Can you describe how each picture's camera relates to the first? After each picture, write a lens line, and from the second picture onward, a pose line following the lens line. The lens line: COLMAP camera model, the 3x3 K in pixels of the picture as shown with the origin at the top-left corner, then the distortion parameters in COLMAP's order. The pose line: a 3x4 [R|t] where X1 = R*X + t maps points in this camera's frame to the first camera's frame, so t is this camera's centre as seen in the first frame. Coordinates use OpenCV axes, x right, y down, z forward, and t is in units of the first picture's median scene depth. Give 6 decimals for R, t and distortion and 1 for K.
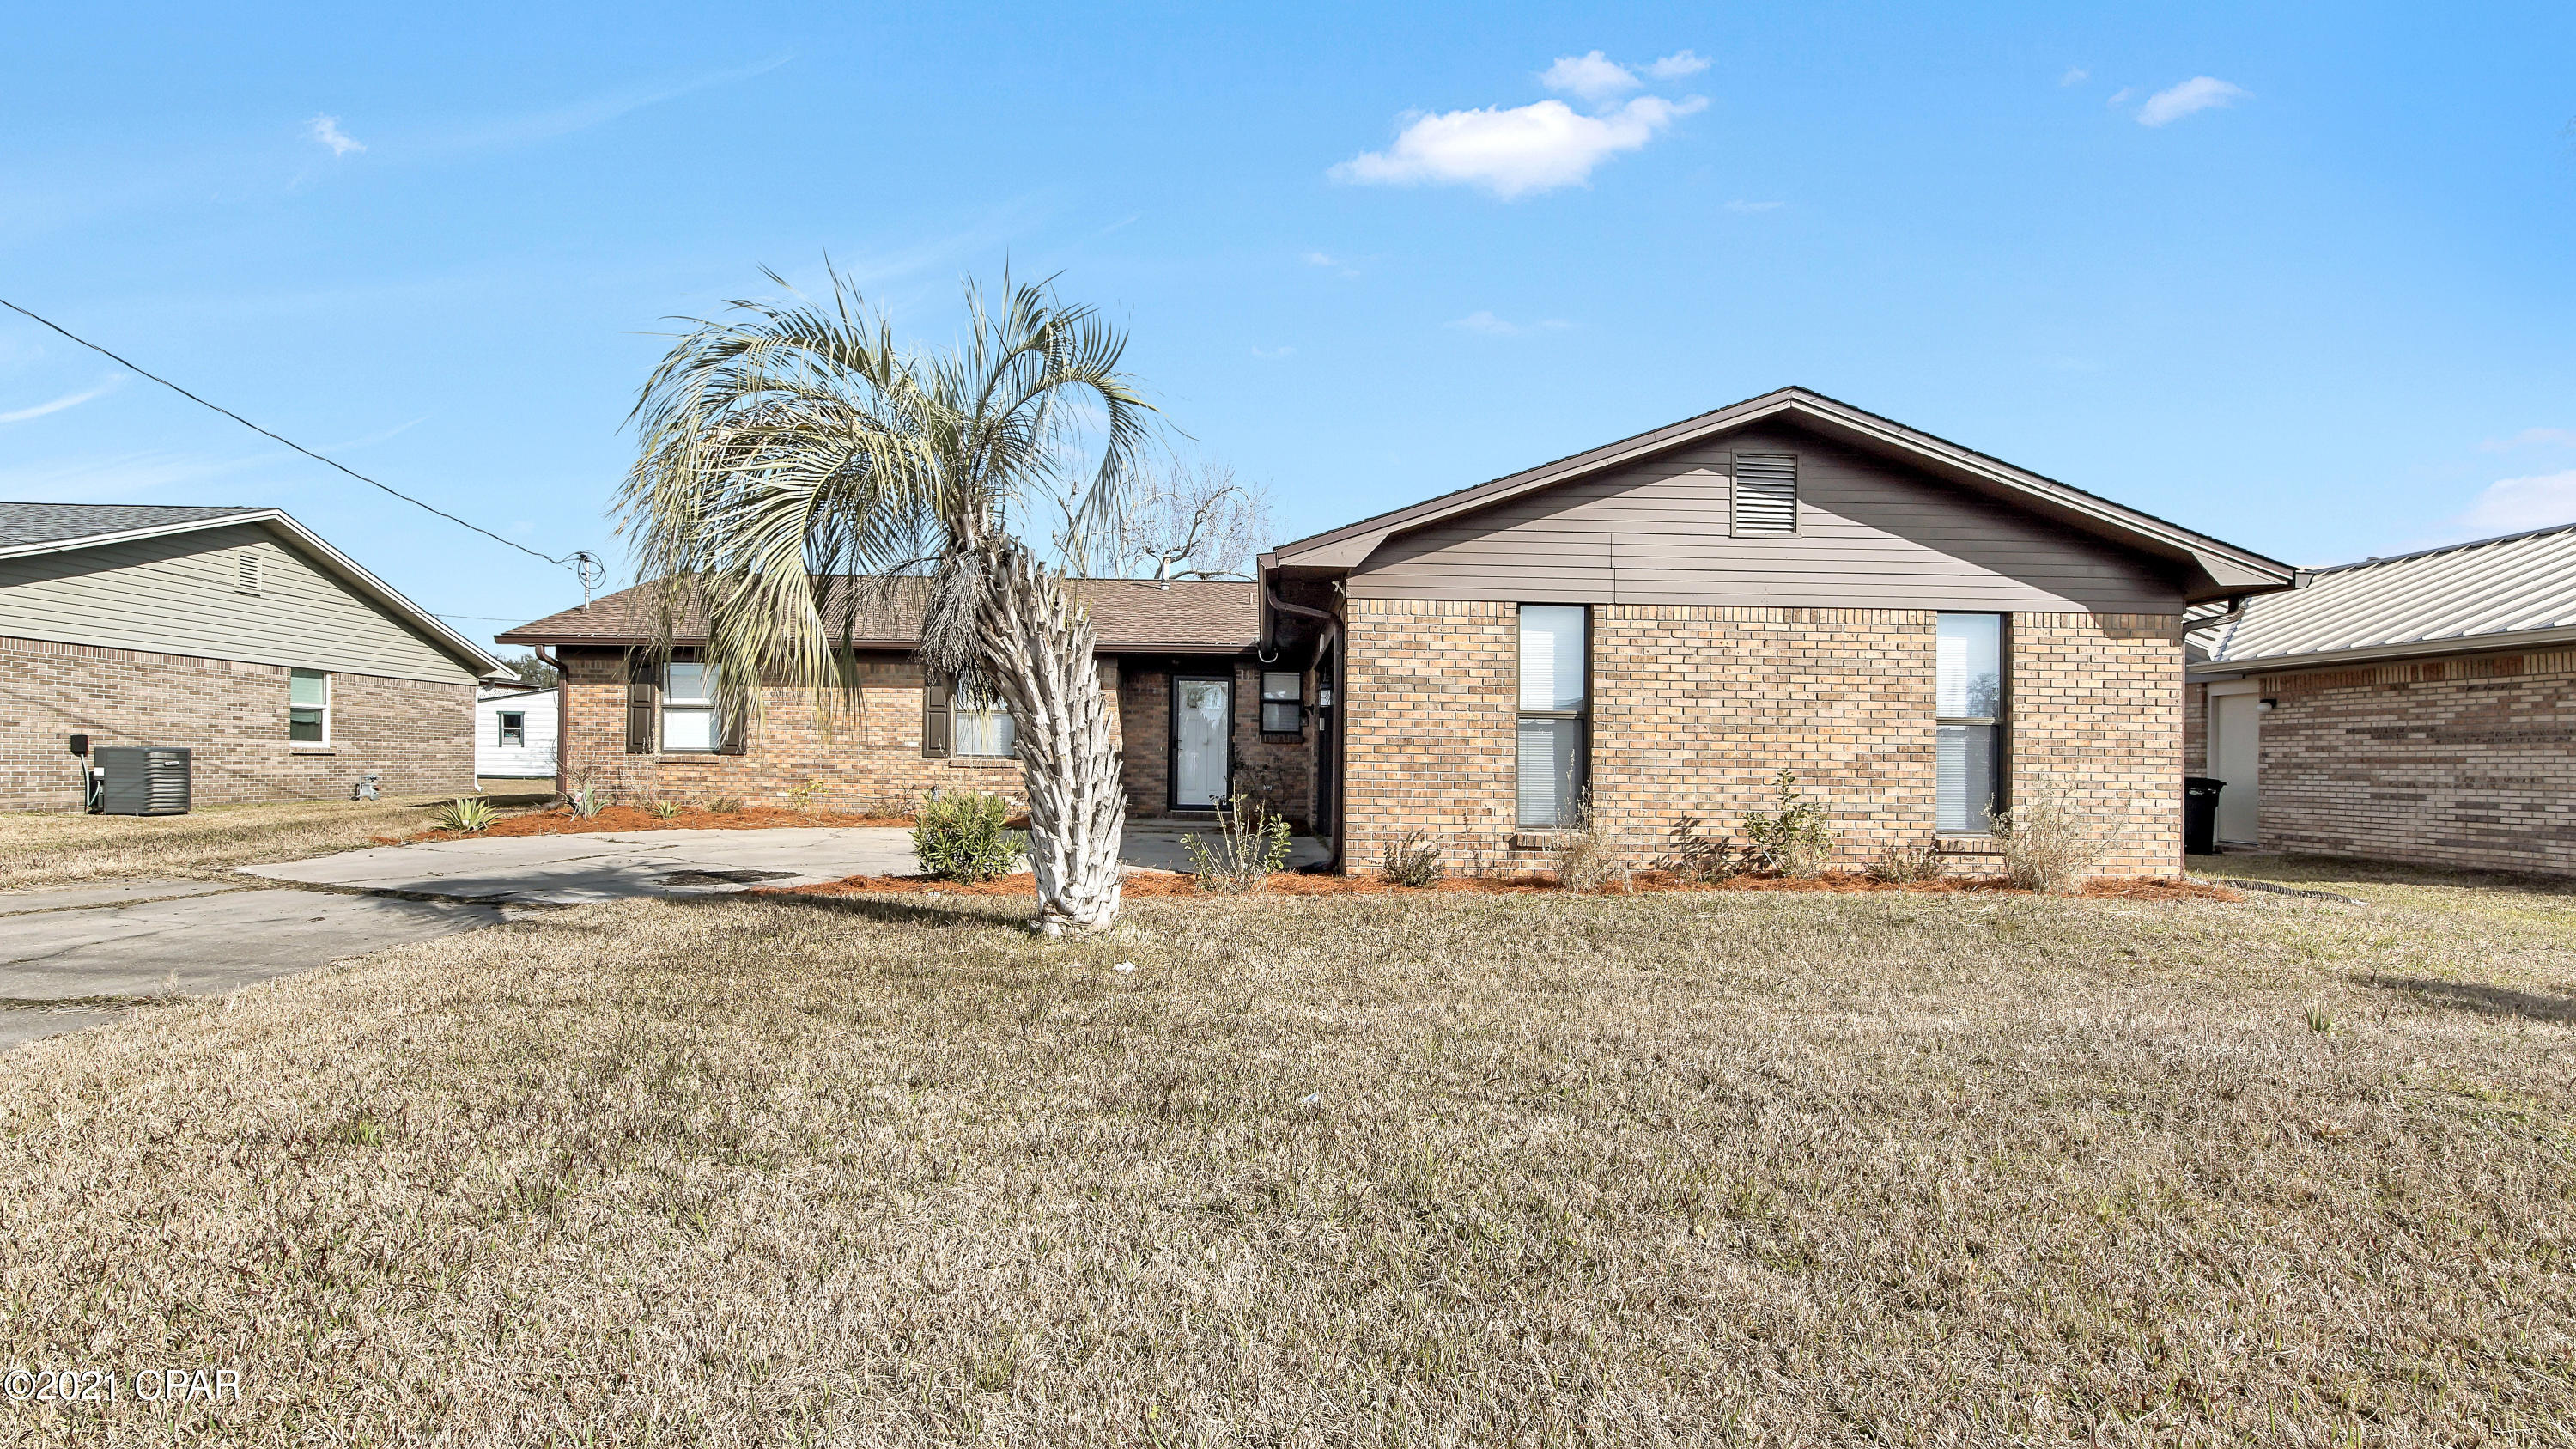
lens RADIAL K [[1134.8, 0, 1267.9], [0, 1134.8, 743.8], [0, 0, 1]] dist [-0.013558, 0.000139]
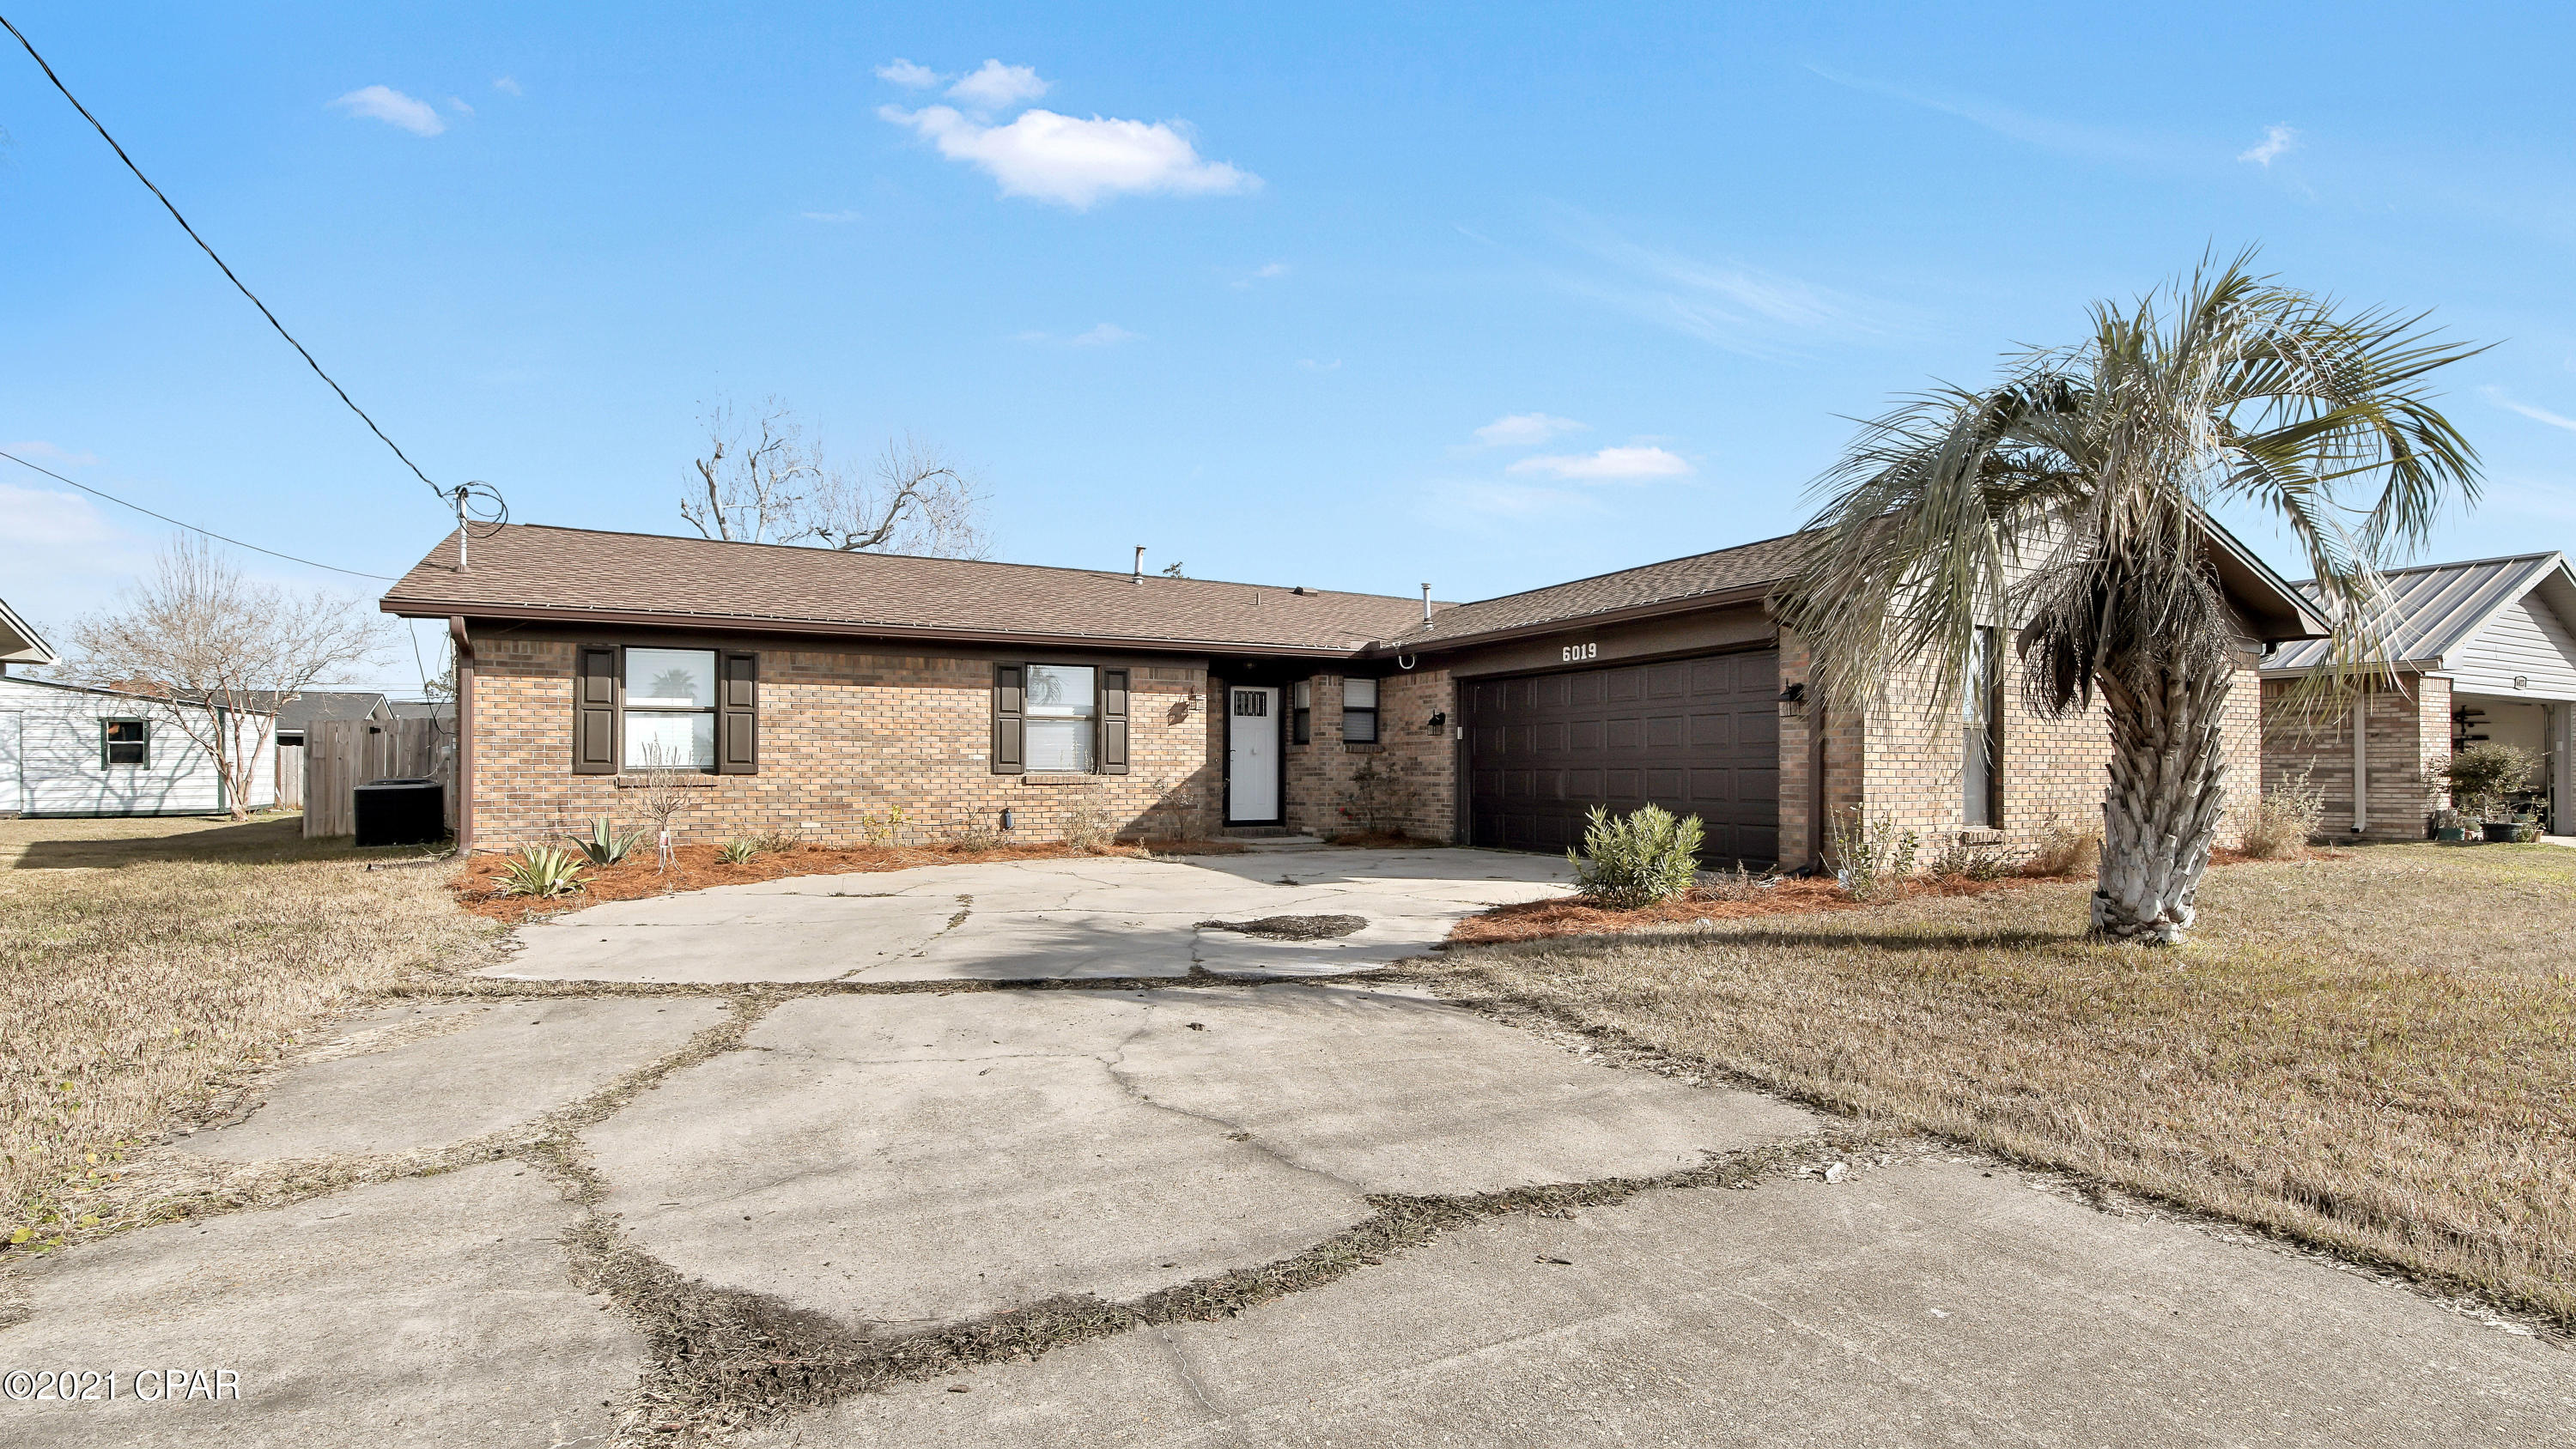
lens RADIAL K [[1146.9, 0, 1292.6], [0, 1146.9, 717.5], [0, 0, 1]] dist [-0.022025, 0.000166]
pose [[0.892787, 0.005377, 0.450447, -0.871579], [0.007881, 0.999589, -0.027552, -0.007391], [-0.450410, 0.028149, 0.892378, 0.293414]]
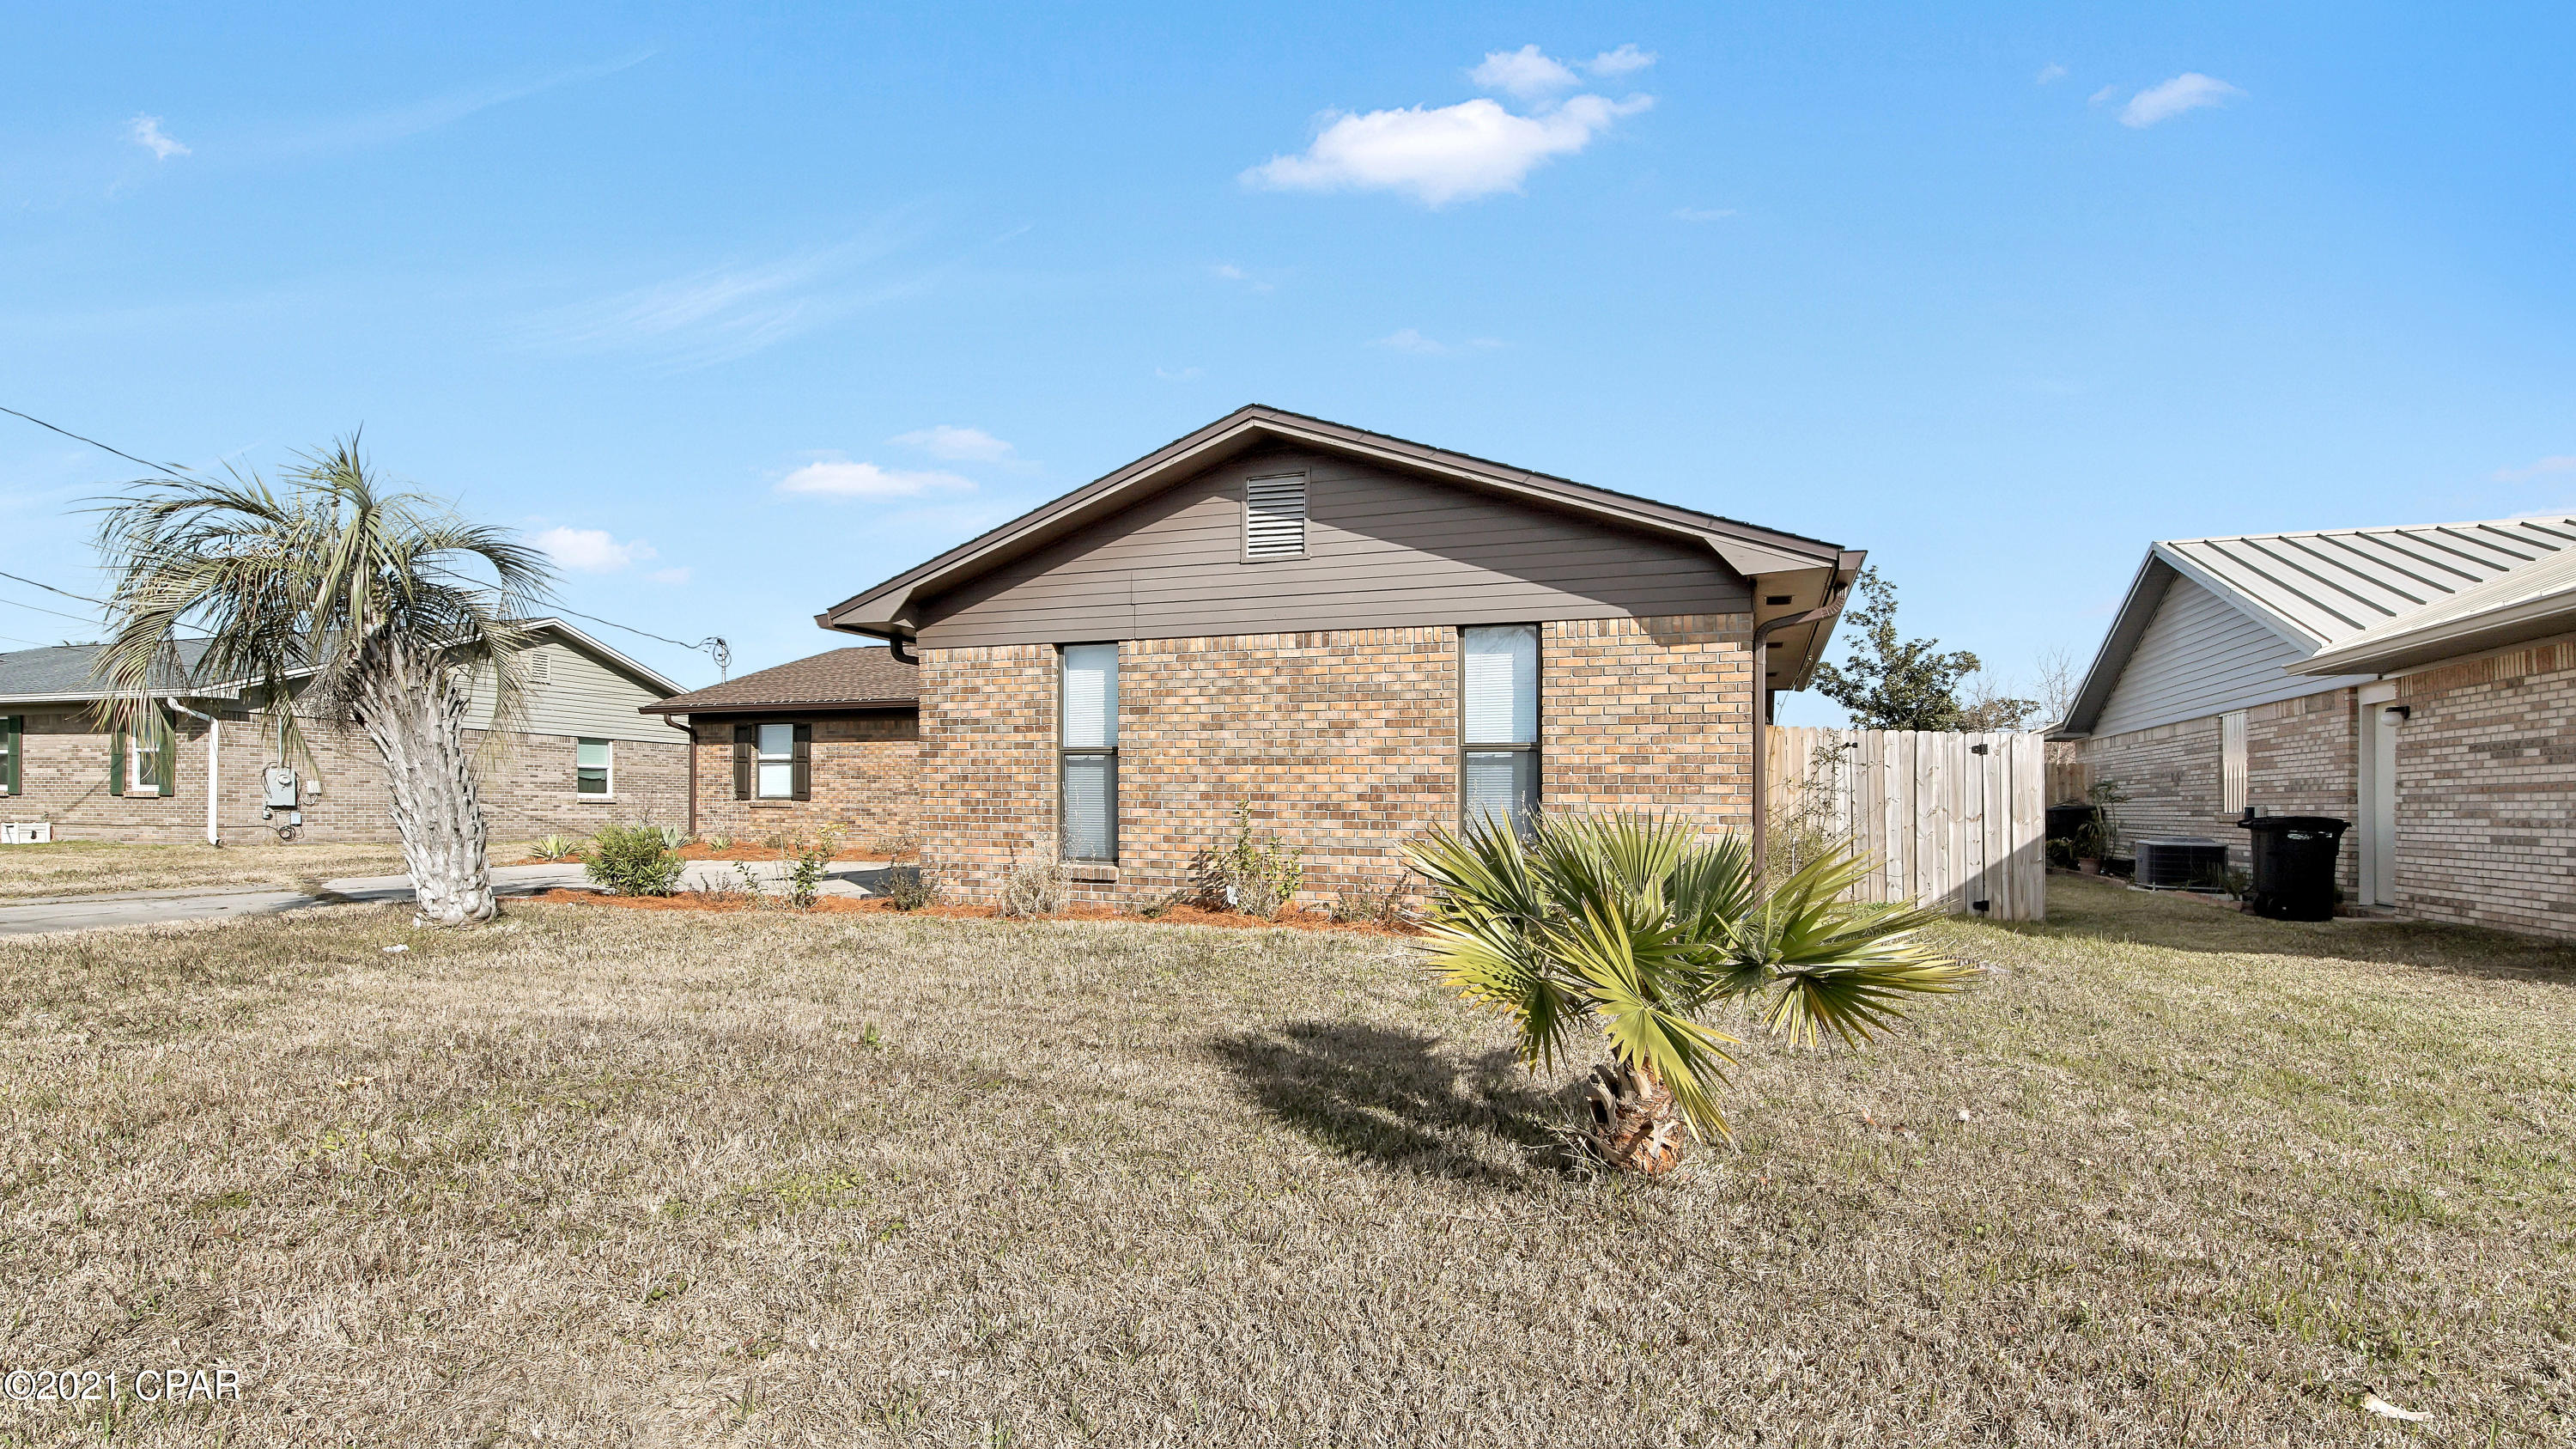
lens RADIAL K [[1165.7, 0, 1276.9], [0, 1165.7, 787.5], [0, 0, 1]] dist [-0.018982, 0.000248]
pose [[0.929609, -0.011420, -0.368370, 0.801022], [0.009450, 0.999930, -0.007151, 0.017105], [0.368426, 0.003167, 0.929652, 0.080472]]
